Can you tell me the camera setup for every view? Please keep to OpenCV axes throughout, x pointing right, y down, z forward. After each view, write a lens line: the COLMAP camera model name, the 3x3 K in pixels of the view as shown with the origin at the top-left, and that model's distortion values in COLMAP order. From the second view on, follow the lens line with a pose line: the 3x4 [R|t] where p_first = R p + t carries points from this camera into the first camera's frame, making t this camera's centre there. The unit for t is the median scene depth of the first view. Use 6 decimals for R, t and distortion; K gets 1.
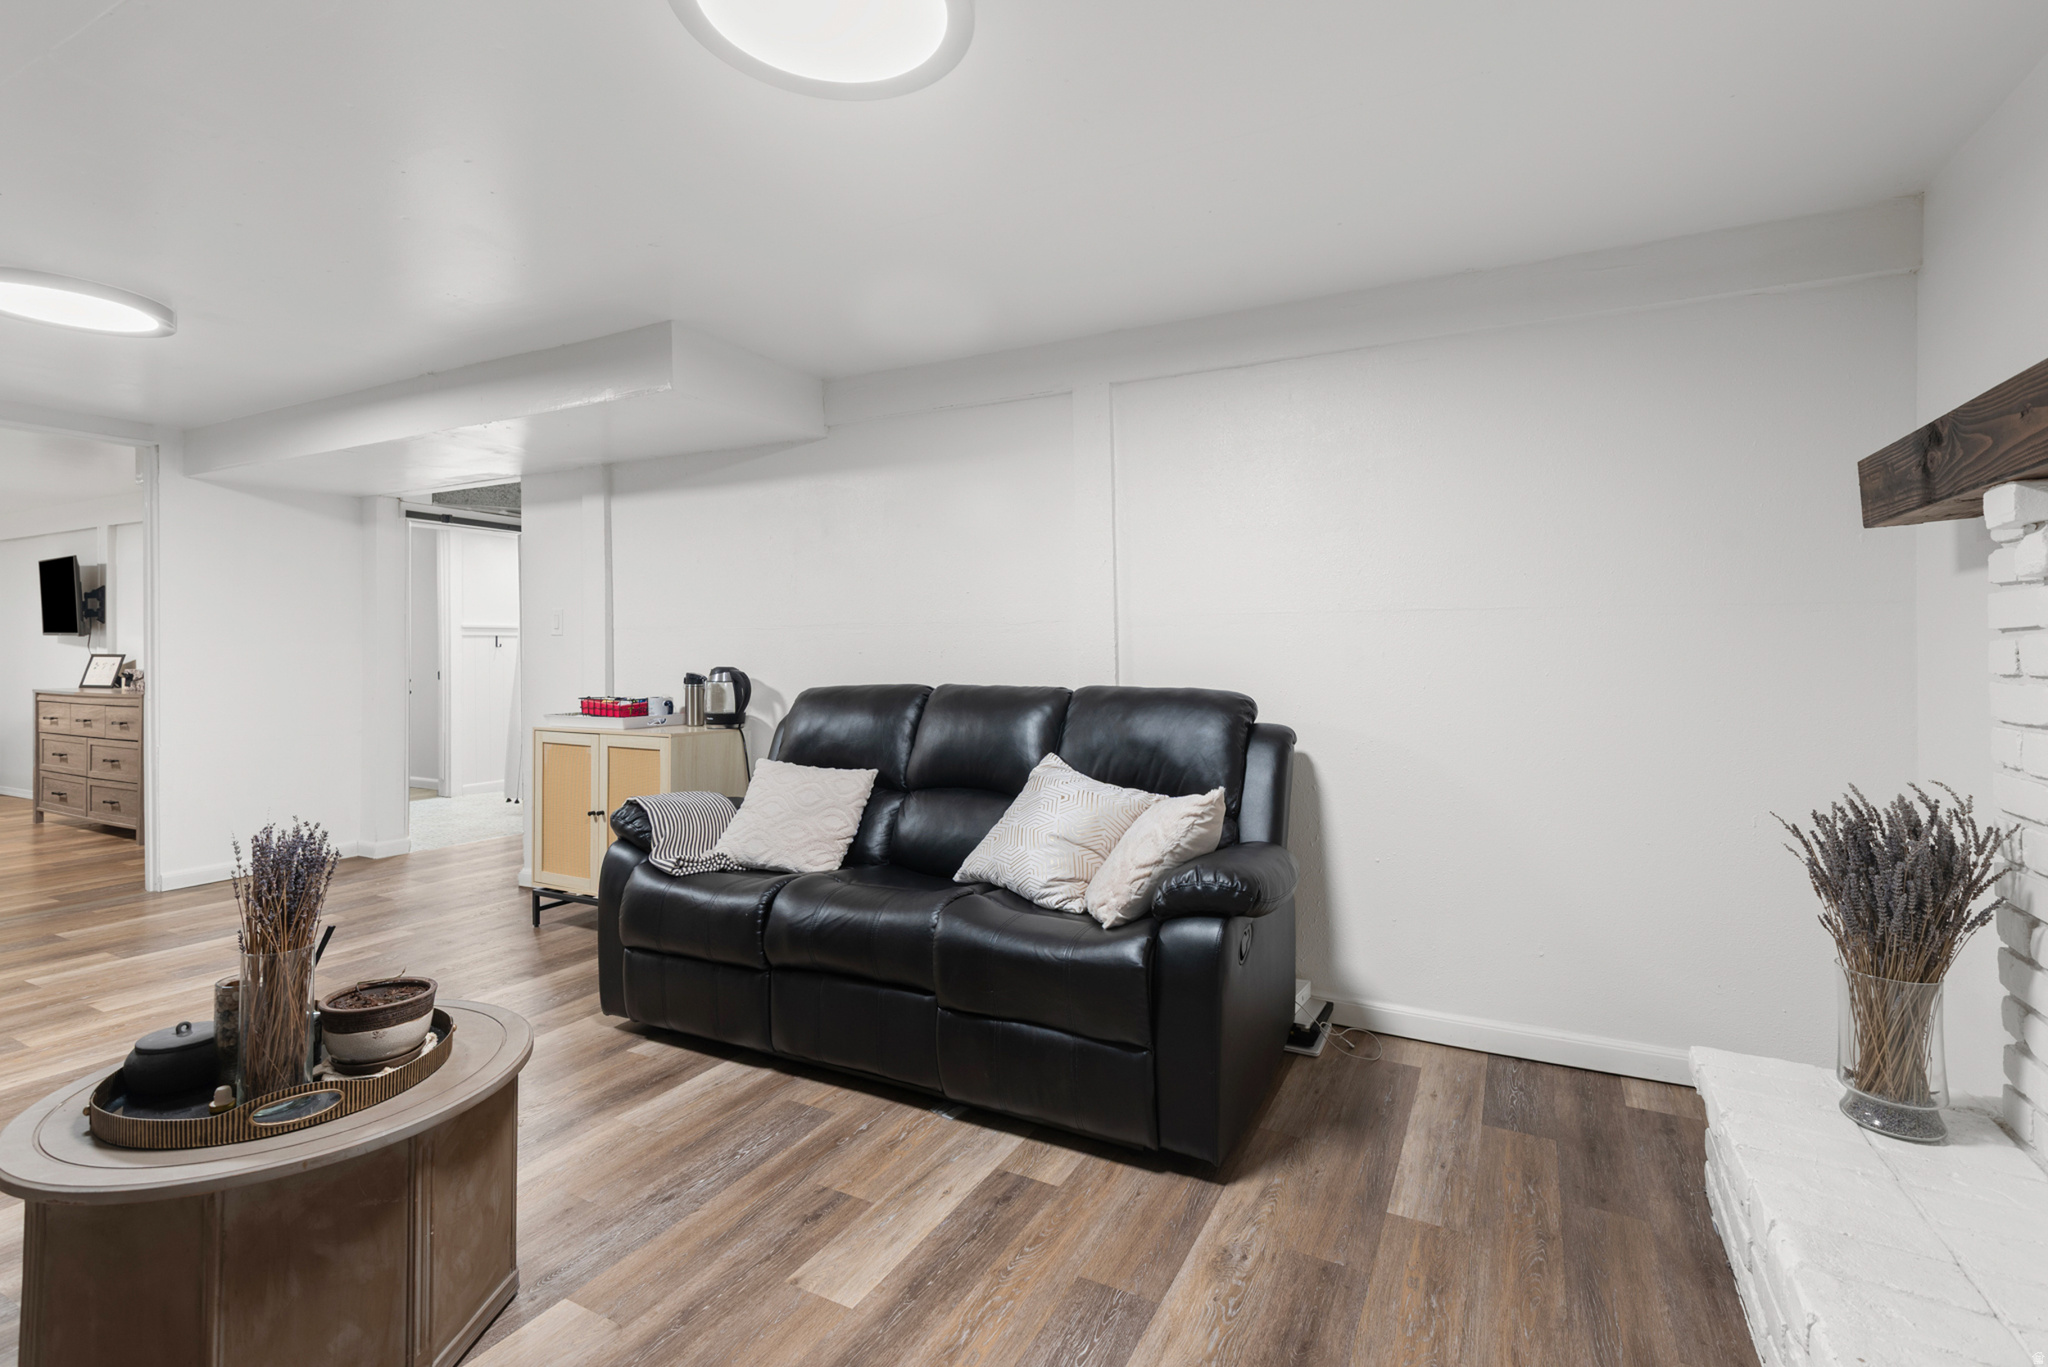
lens RADIAL K [[920.2, 0, 1030.8], [0, 920.2, 667.6], [0, 0, 1]] dist [0.010133, -0.001379]
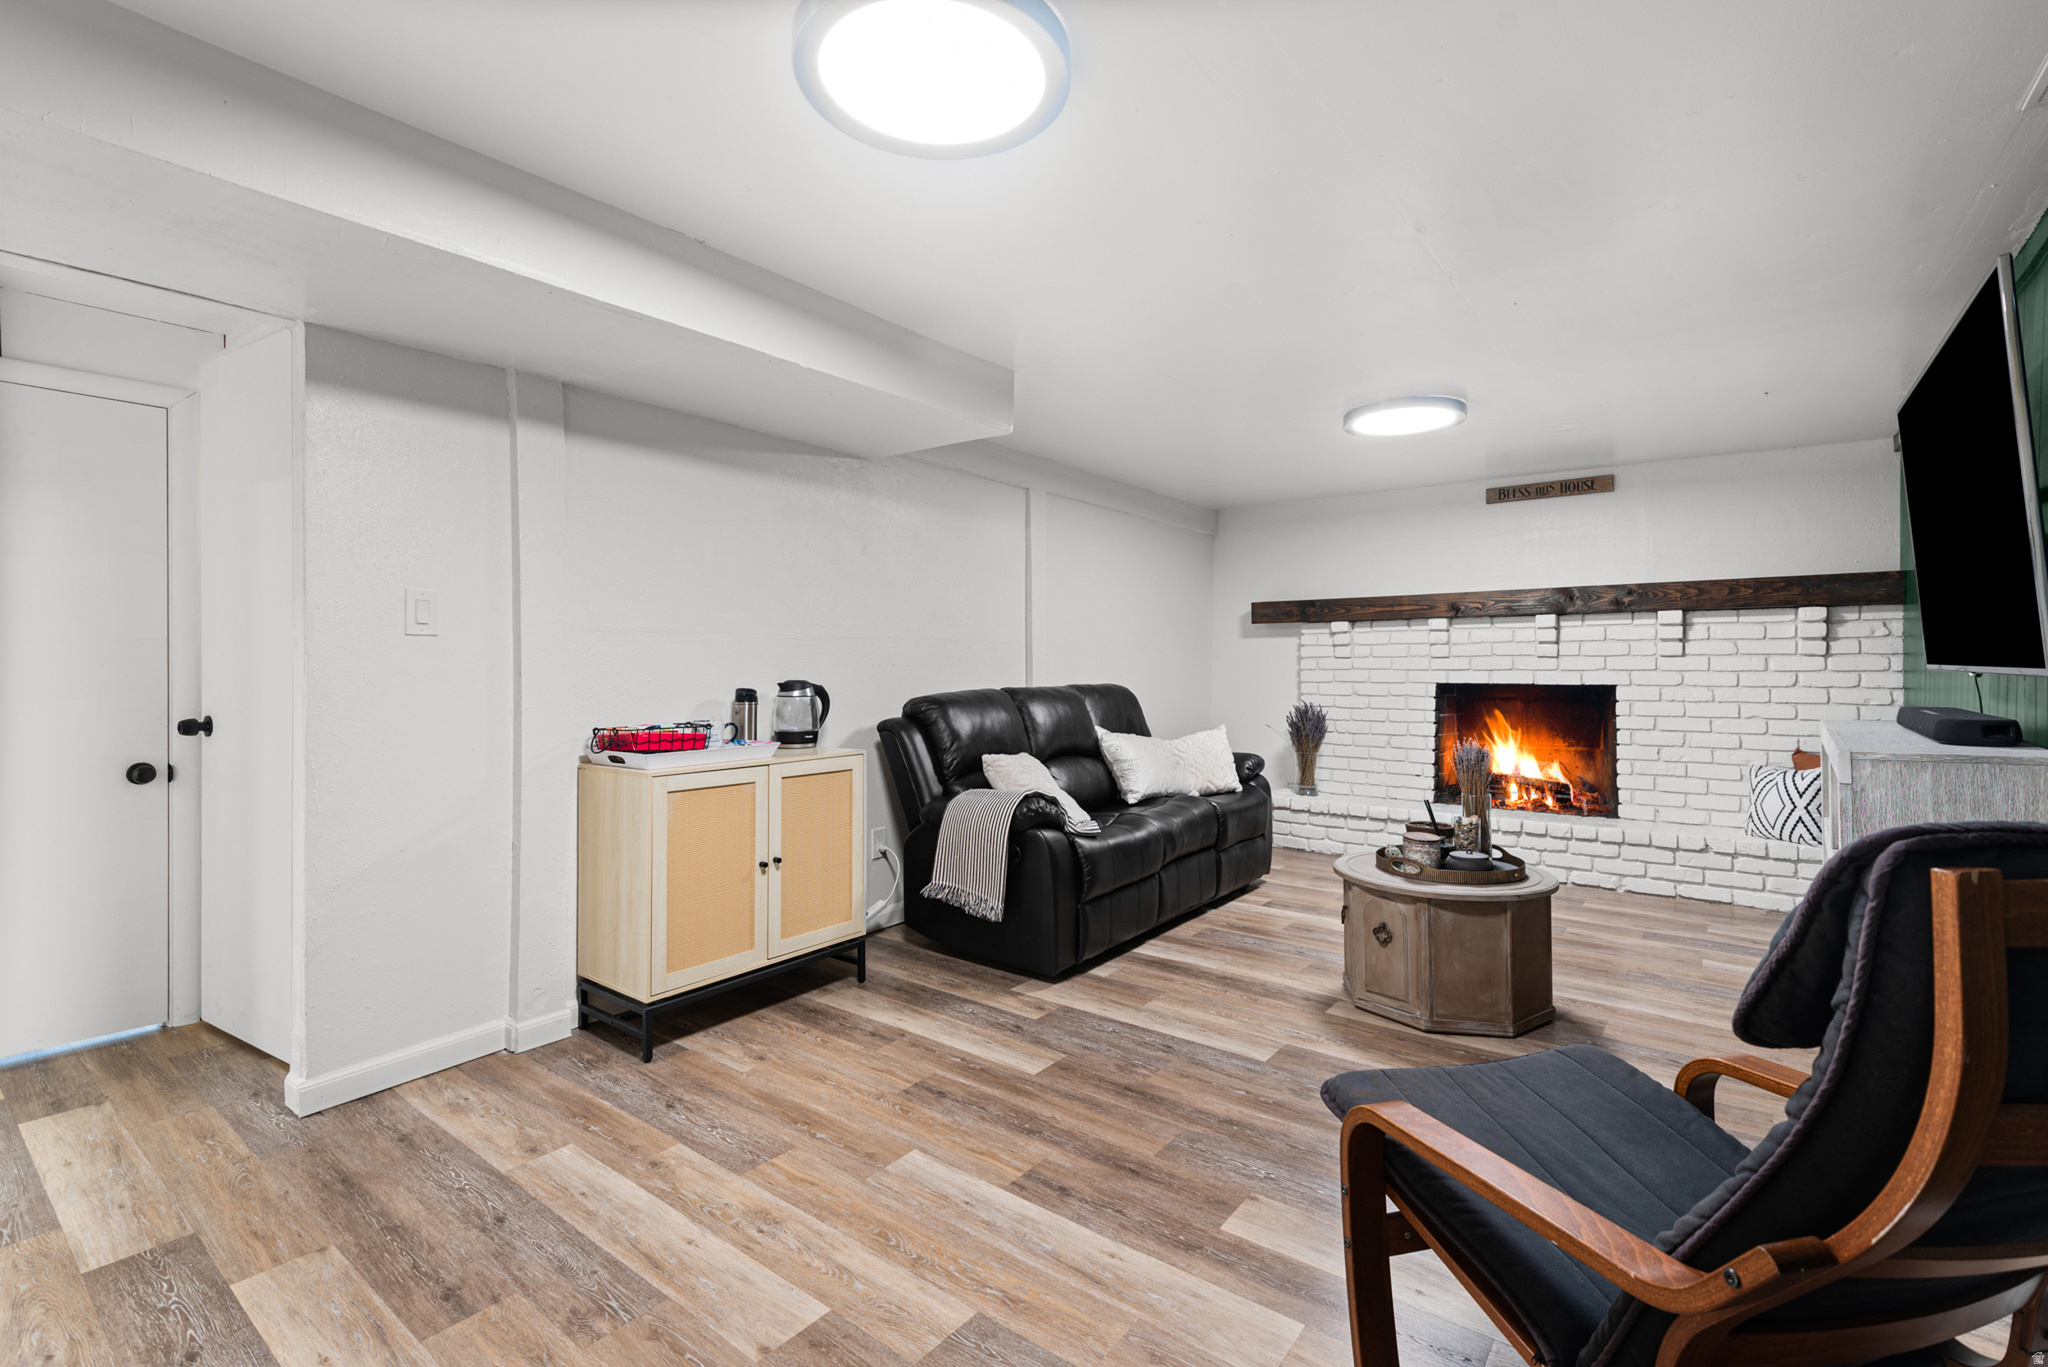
lens RADIAL K [[920.2, 0, 1032.3], [0, 920.2, 667.4], [0, 0, 1]] dist [0.010133, -0.001379]
pose [[0.188208, -0.013483, 0.982037, -1.712009], [0.016720, 0.999805, 0.010522, -0.027730], [-0.981987, 0.014439, 0.188396, 0.857944]]
